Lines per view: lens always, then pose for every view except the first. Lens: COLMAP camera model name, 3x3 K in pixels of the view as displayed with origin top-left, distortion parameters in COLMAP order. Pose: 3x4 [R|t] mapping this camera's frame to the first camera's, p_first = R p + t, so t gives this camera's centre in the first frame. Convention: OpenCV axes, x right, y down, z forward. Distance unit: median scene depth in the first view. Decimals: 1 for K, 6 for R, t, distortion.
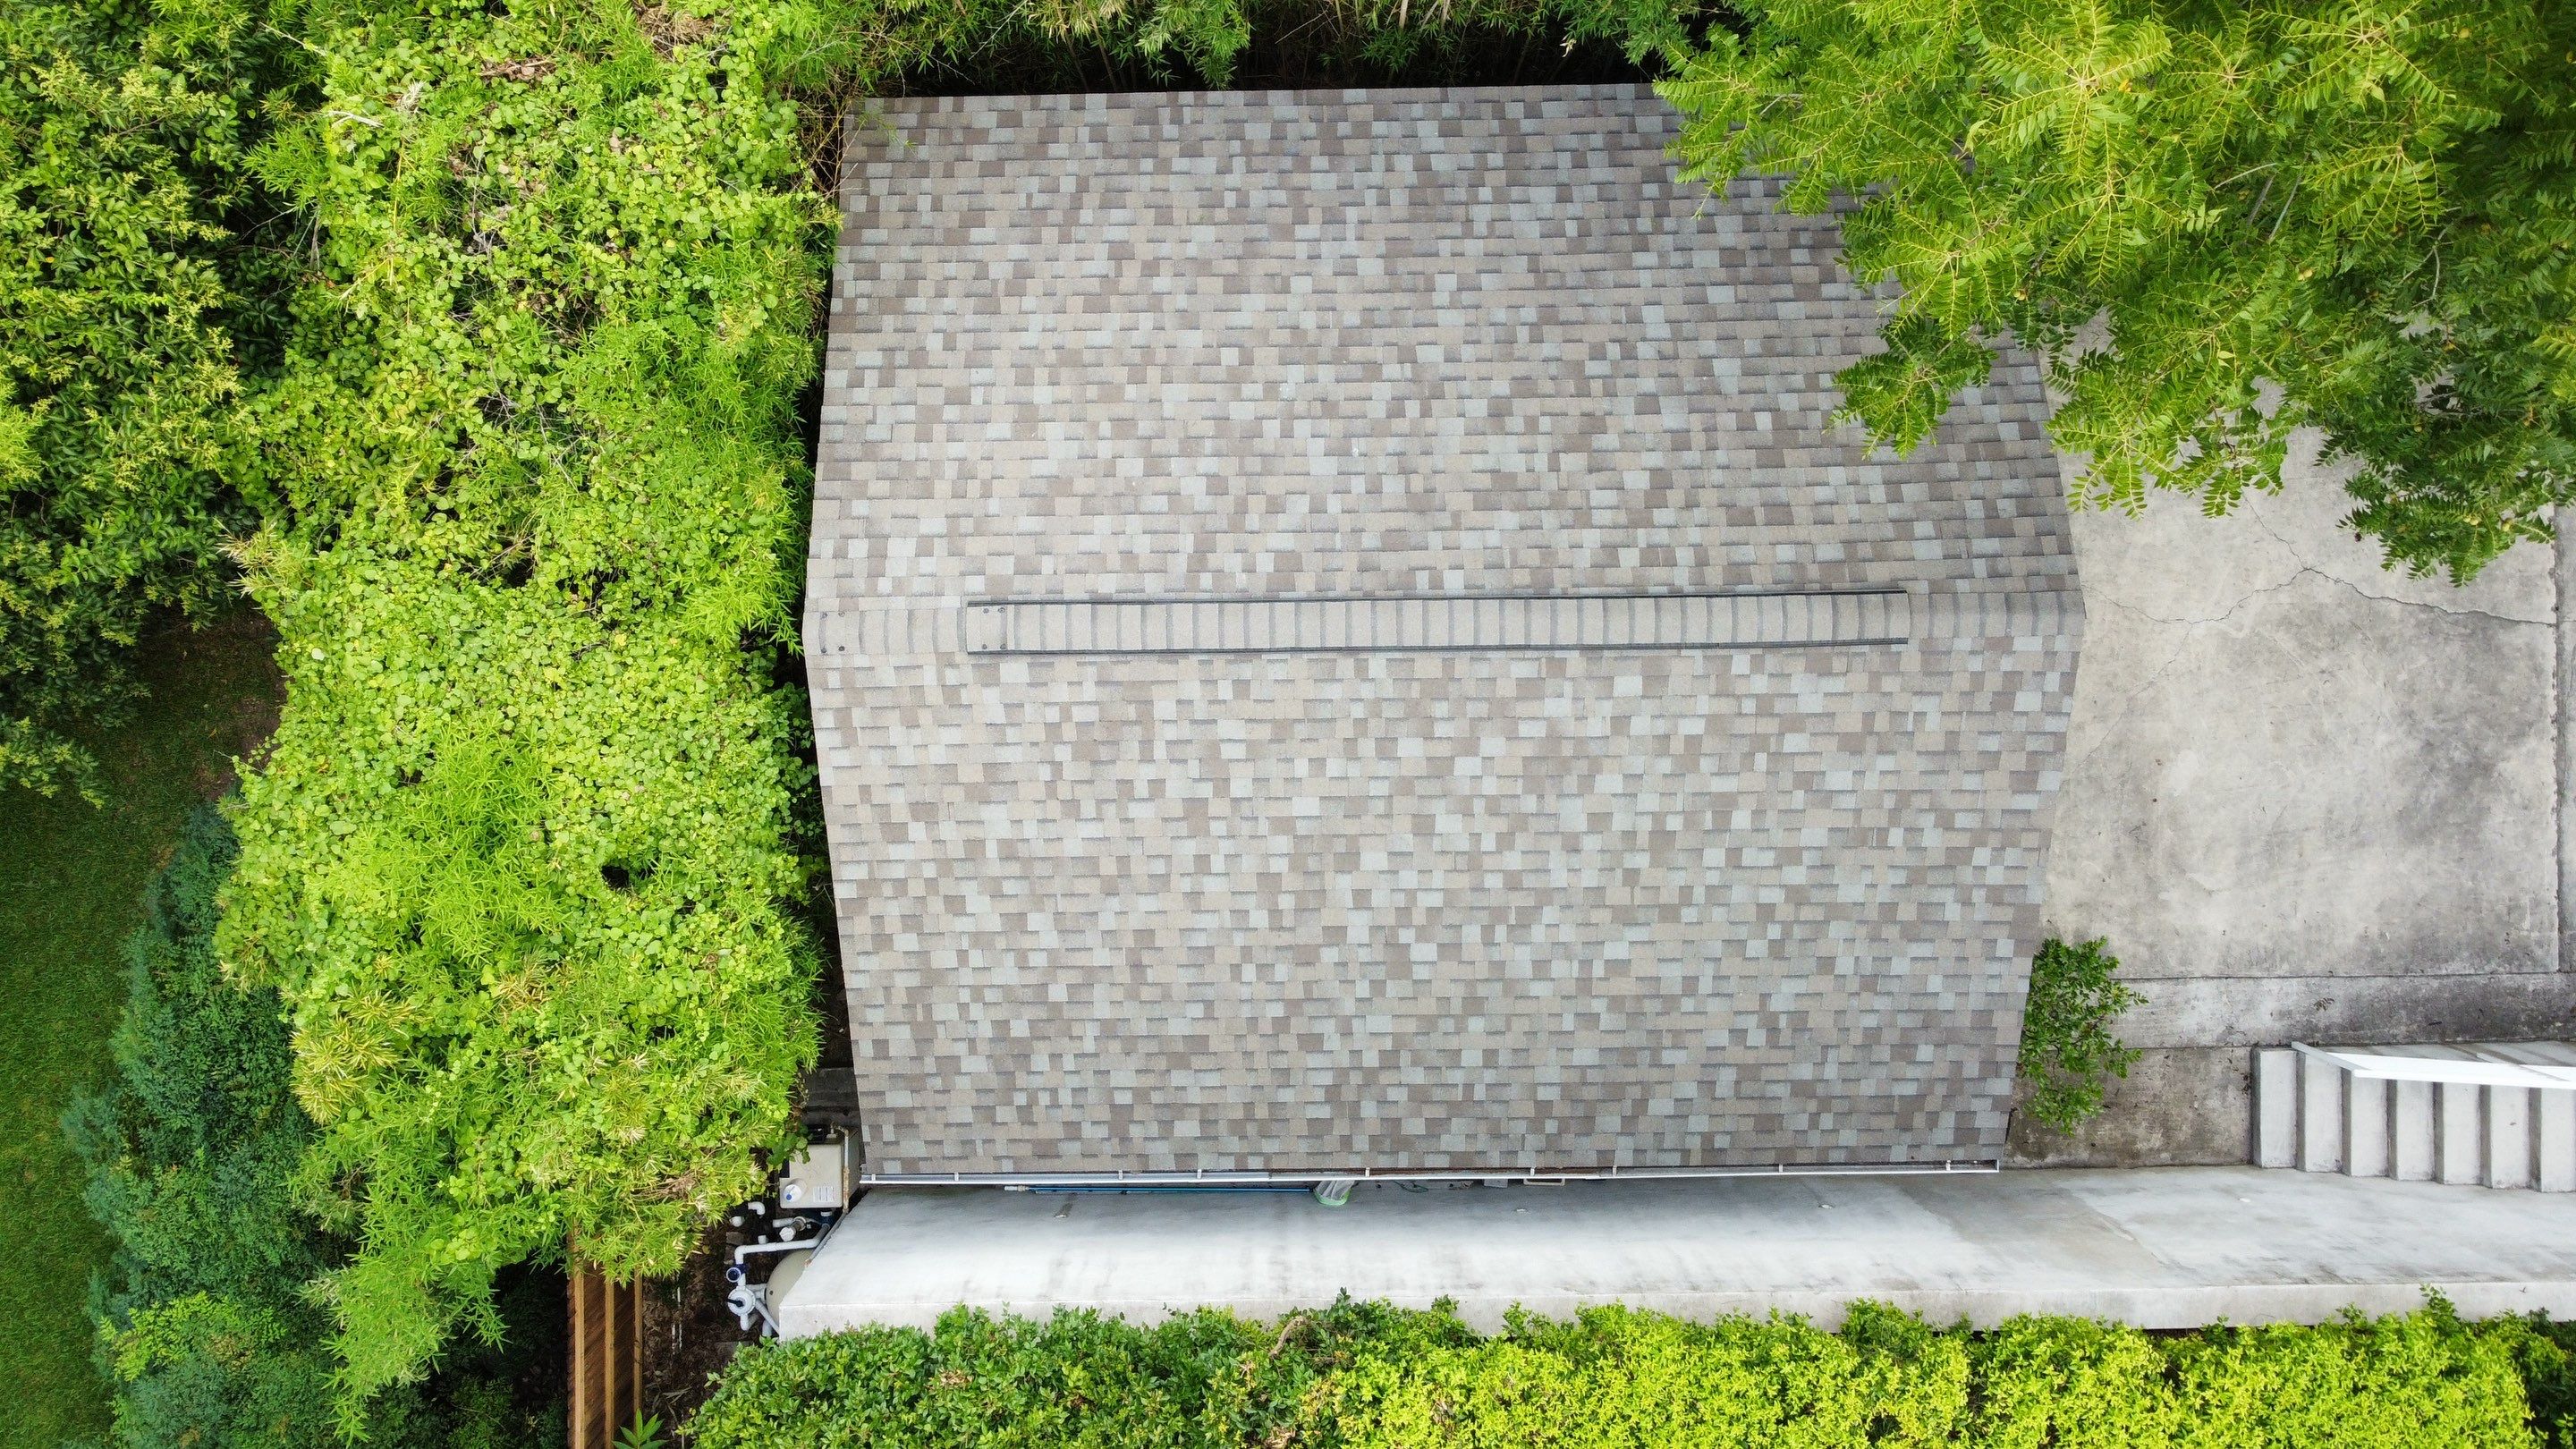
lens RADIAL K [[1955.9, 0, 1289.2], [0, 1955.9, 669.6], [0, 0, 1]] dist [0.001247, -0.013390]
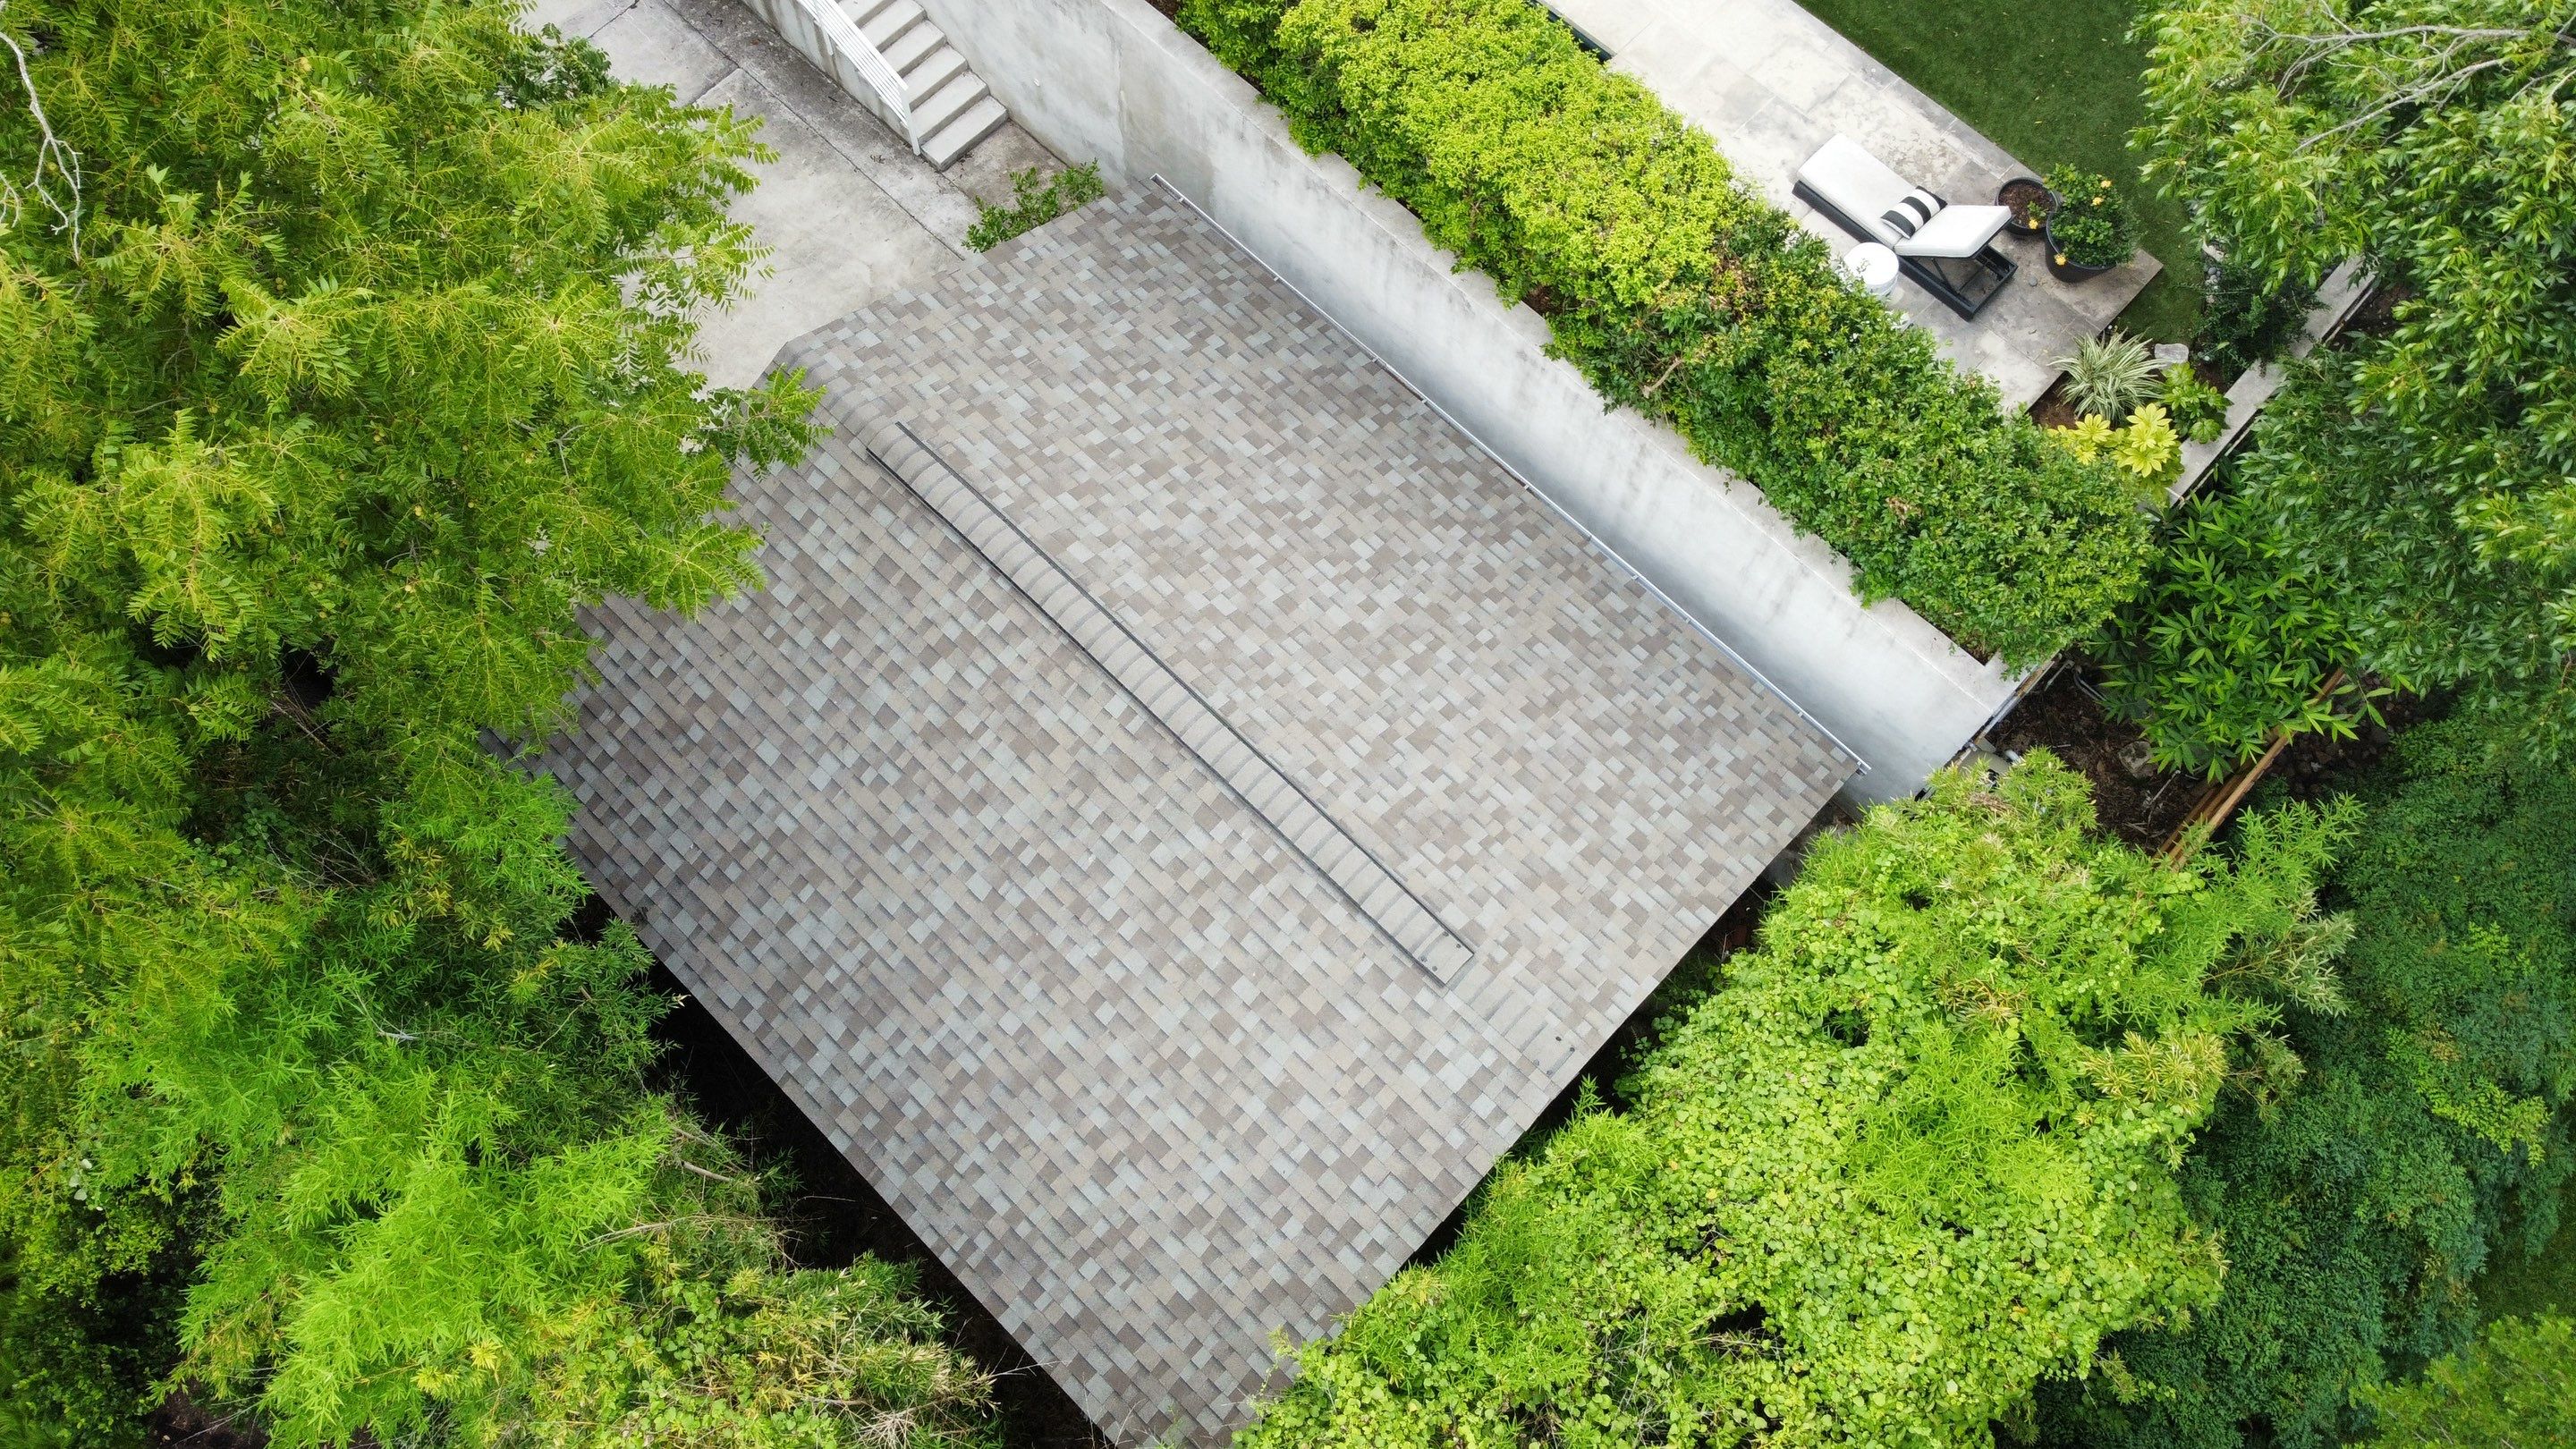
lens RADIAL K [[1955.9, 0, 1225.9], [0, 1955.9, 706.6], [0, 0, 1]] dist [0.001247, -0.013390]
pose [[-0.701511, -0.659793, 0.269360, -0.258841], [0.712551, -0.655941, 0.249023, -0.275009], [0.012380, 0.366625, 0.930286, -0.058040]]
